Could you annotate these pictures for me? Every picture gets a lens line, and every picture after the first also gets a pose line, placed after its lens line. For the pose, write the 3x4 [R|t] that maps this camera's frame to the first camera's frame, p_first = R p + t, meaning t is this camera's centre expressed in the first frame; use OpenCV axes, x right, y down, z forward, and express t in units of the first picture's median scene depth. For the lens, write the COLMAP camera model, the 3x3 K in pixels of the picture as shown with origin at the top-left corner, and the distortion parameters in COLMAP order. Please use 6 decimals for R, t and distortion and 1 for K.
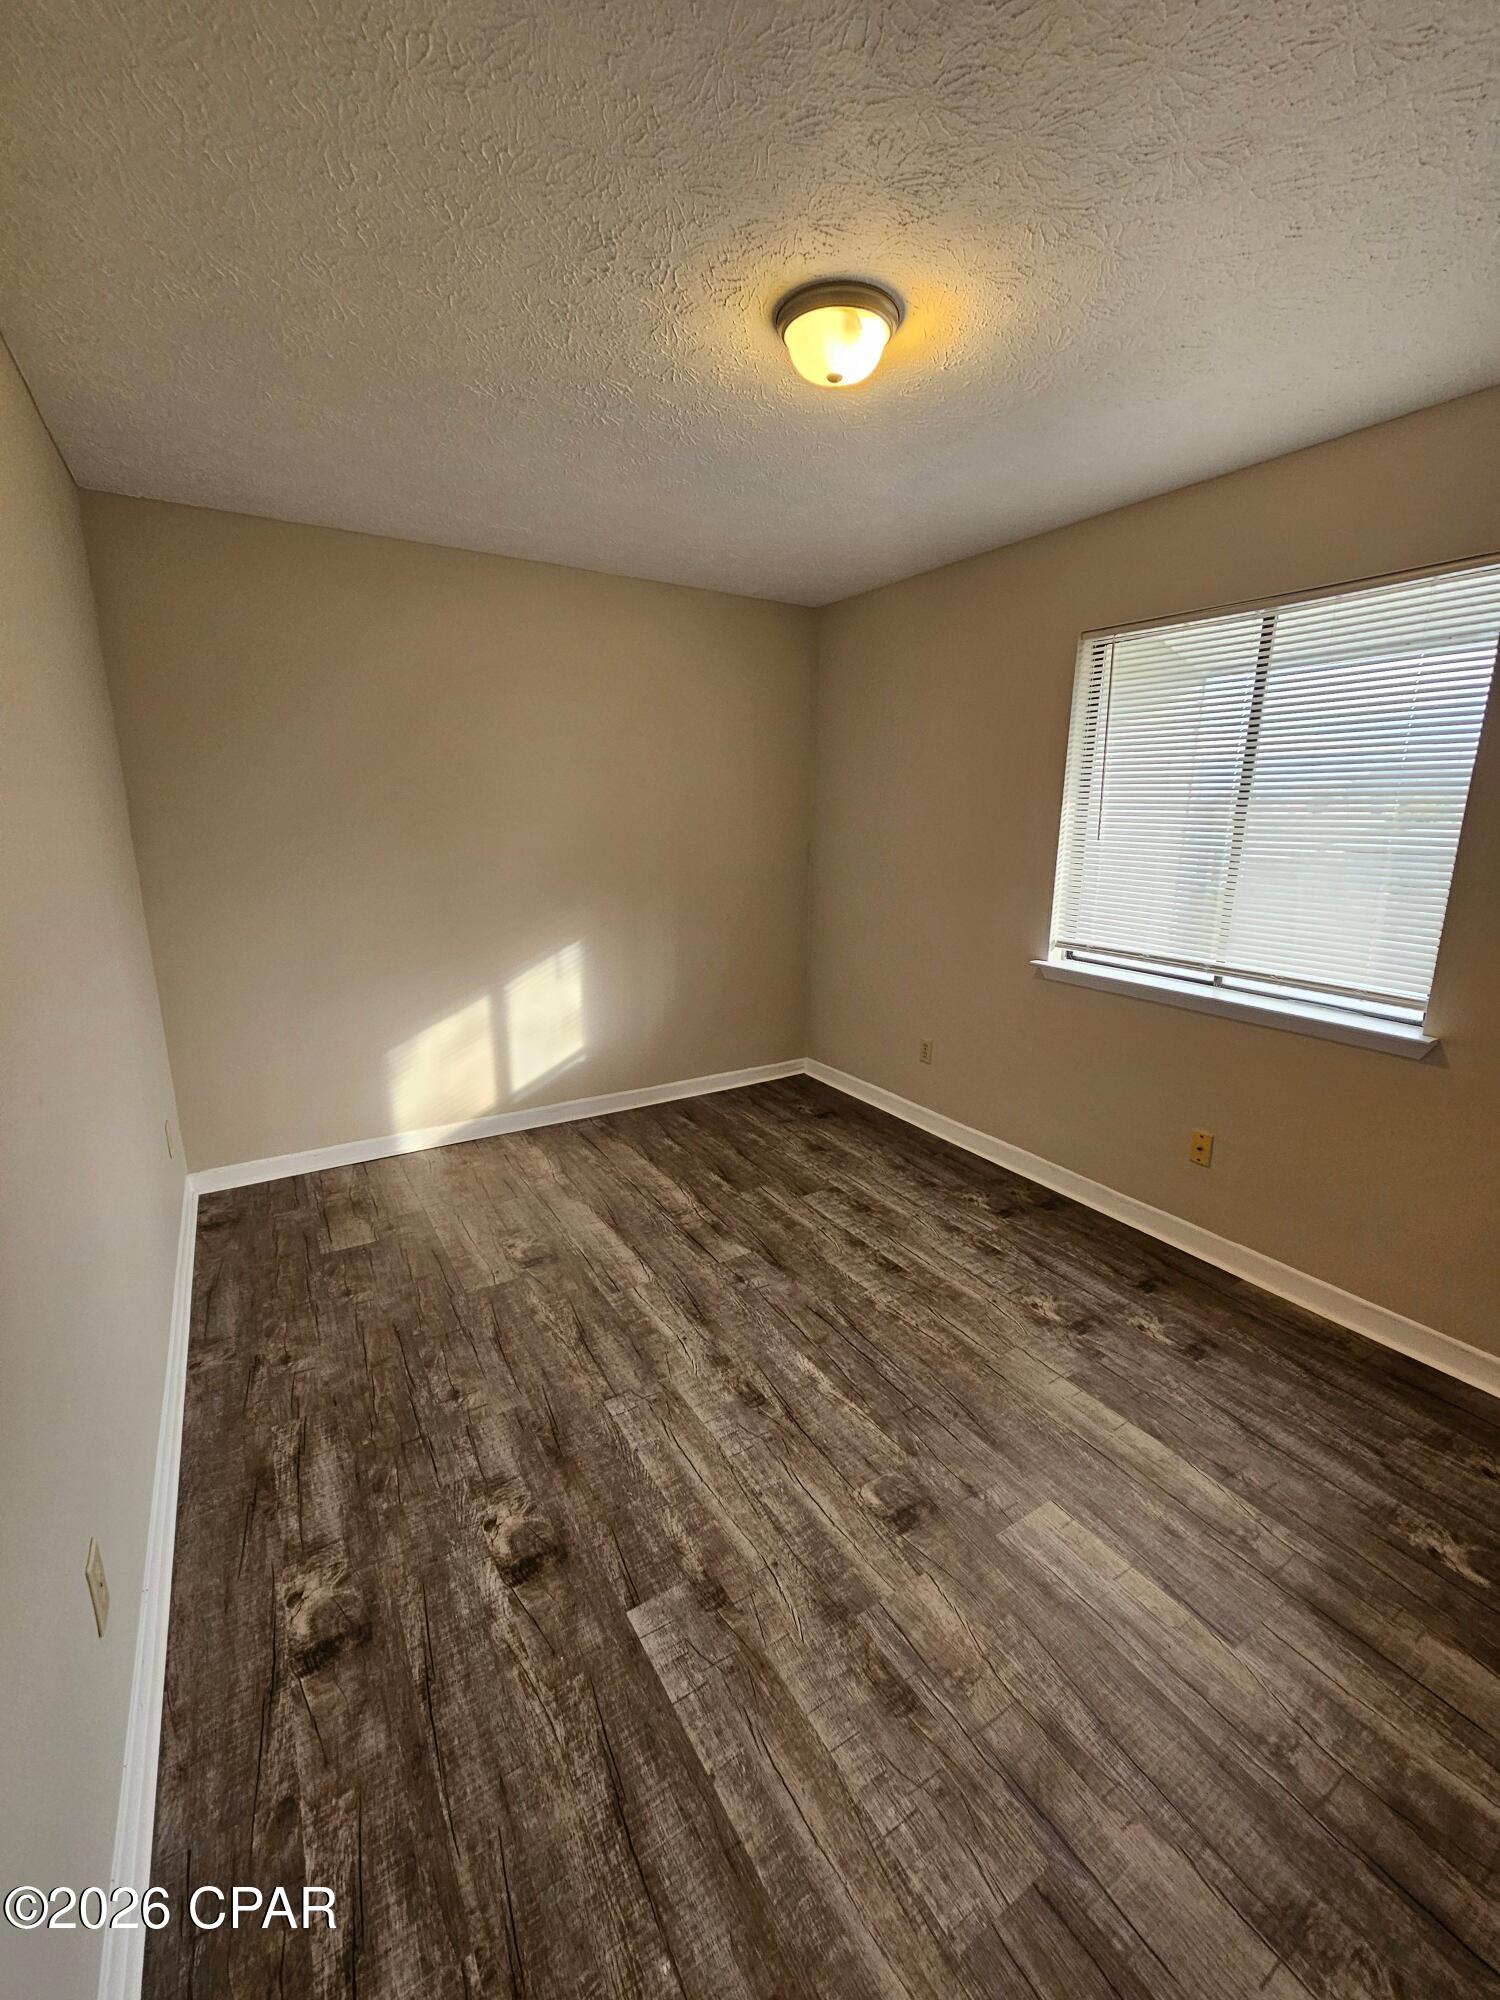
lens RADIAL K [[816.7, 0, 750.0], [0, 816.7, 1000.0], [0, 0, 1]] dist [-0.013506, -0.000230]
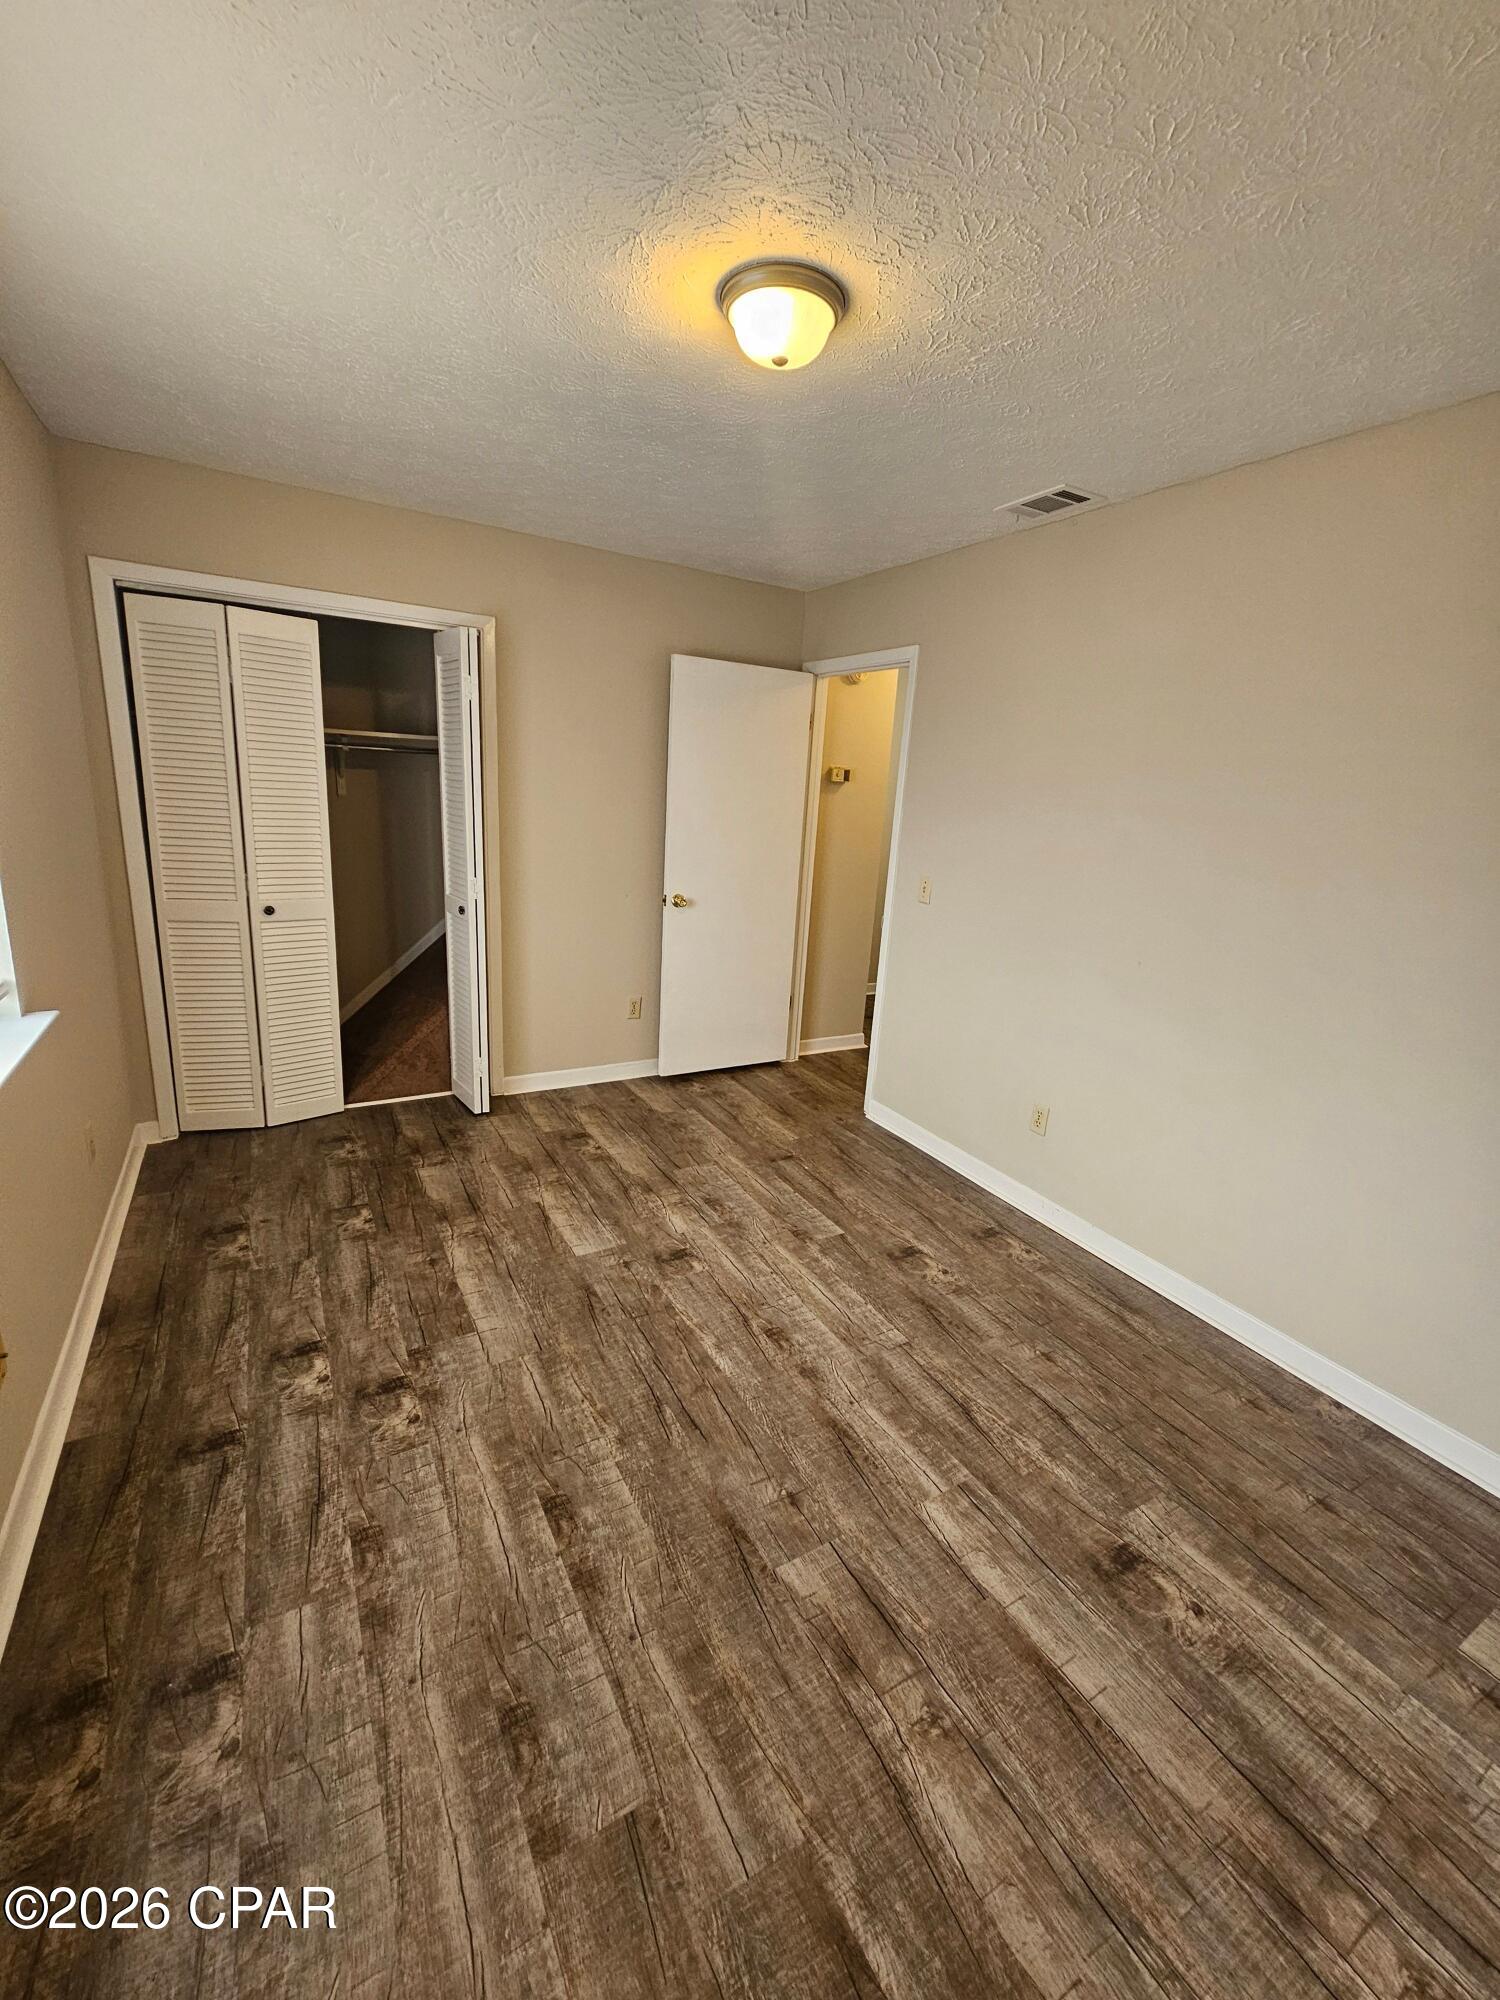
lens RADIAL K [[816.7, 0, 750.0], [0, 816.7, 1000.0], [0, 0, 1]] dist [-0.013506, -0.000230]
pose [[-0.997227, -0.072171, 0.018177, 0.045374], [-0.055590, 0.884686, 0.462862, -0.371698], [-0.049486, 0.460568, -0.886244, 1.544187]]
